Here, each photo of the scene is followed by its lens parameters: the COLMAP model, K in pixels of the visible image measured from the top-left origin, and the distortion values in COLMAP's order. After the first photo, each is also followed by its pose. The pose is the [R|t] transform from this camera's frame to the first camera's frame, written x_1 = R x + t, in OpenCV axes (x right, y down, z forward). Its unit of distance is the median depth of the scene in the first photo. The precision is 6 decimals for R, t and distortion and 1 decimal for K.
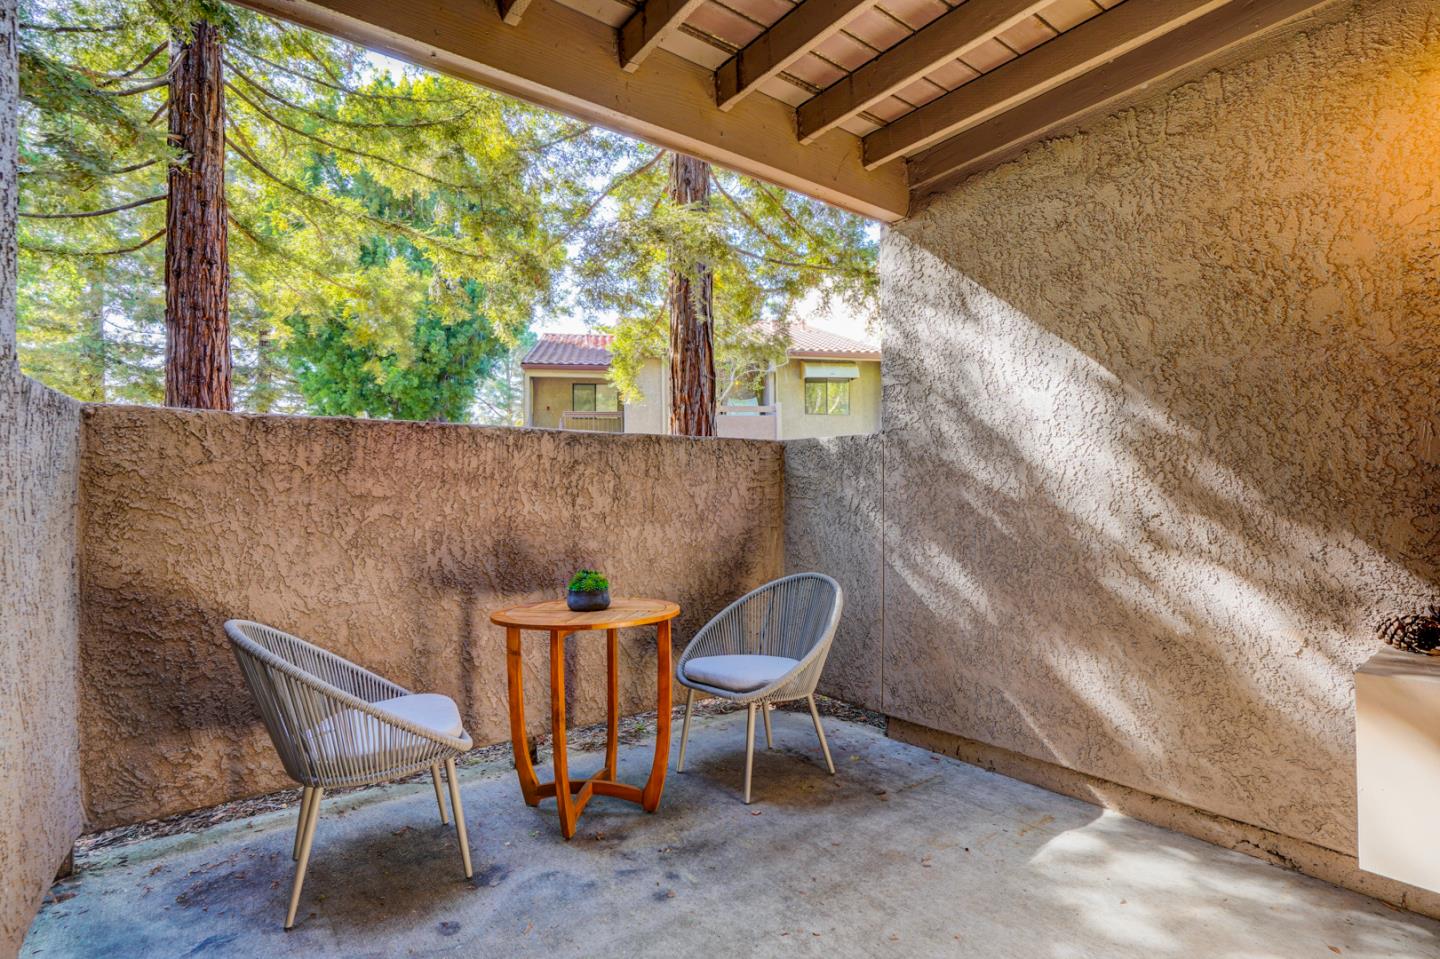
lens RADIAL K [[670.2, 0, 712.8], [0, 670.2, 492.3], [0, 0, 1]] dist [-0.058812, 0.024016]
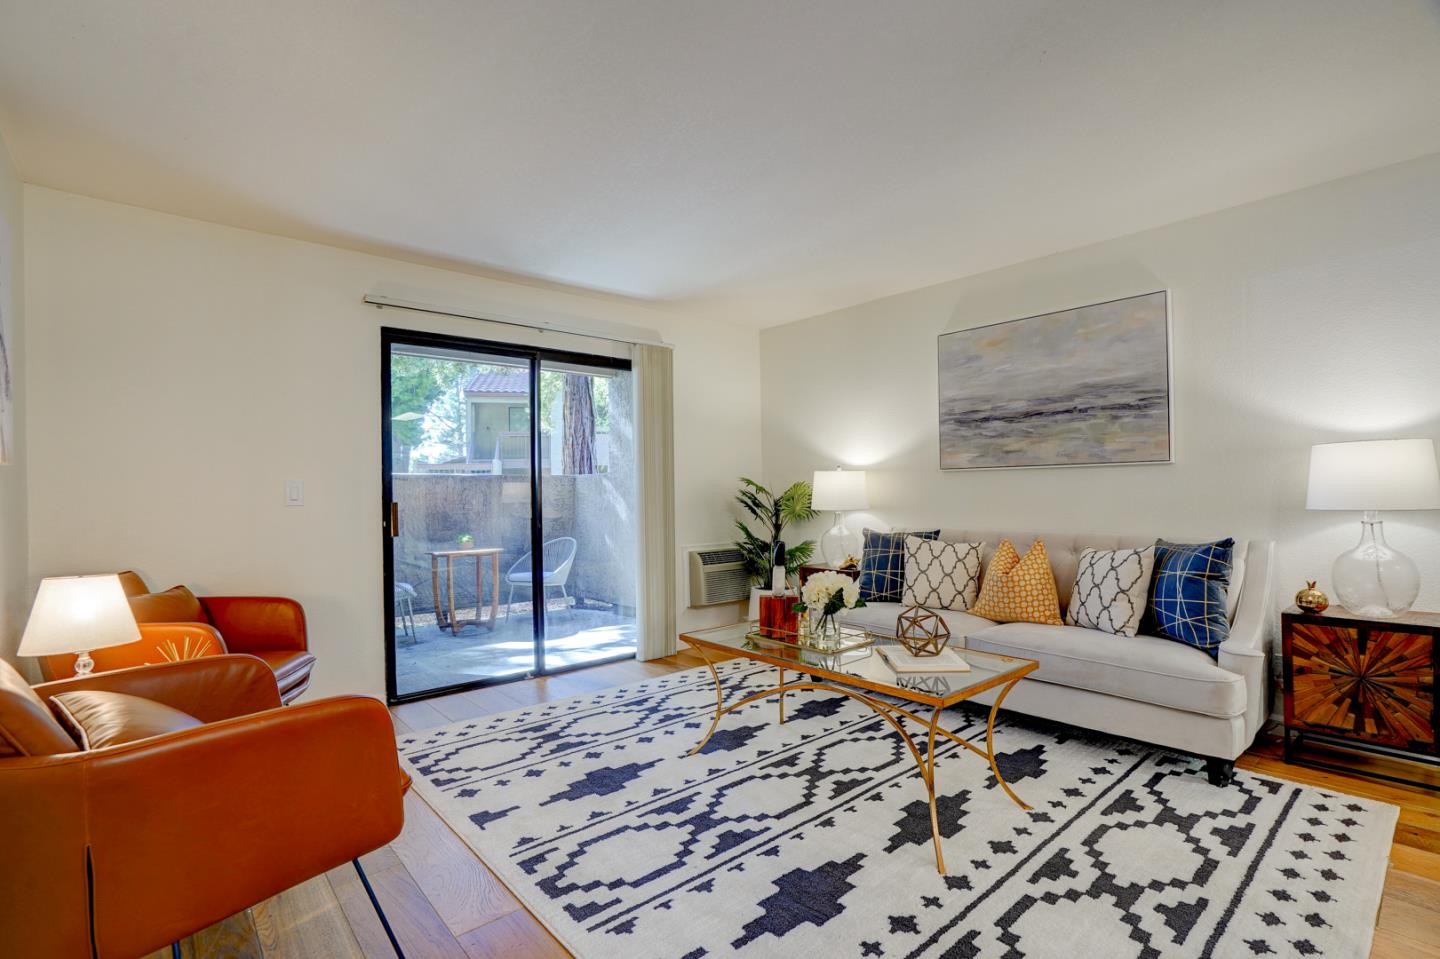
lens RADIAL K [[670.2, 0, 712.8], [0, 670.2, 492.3], [0, 0, 1]] dist [-0.058812, 0.024016]
pose [[0.998033, -0.012503, 0.061431, 0.167712], [0.012788, 0.999909, -0.004235, -0.005002], [-0.061372, 0.005012, 0.998102, -0.437031]]
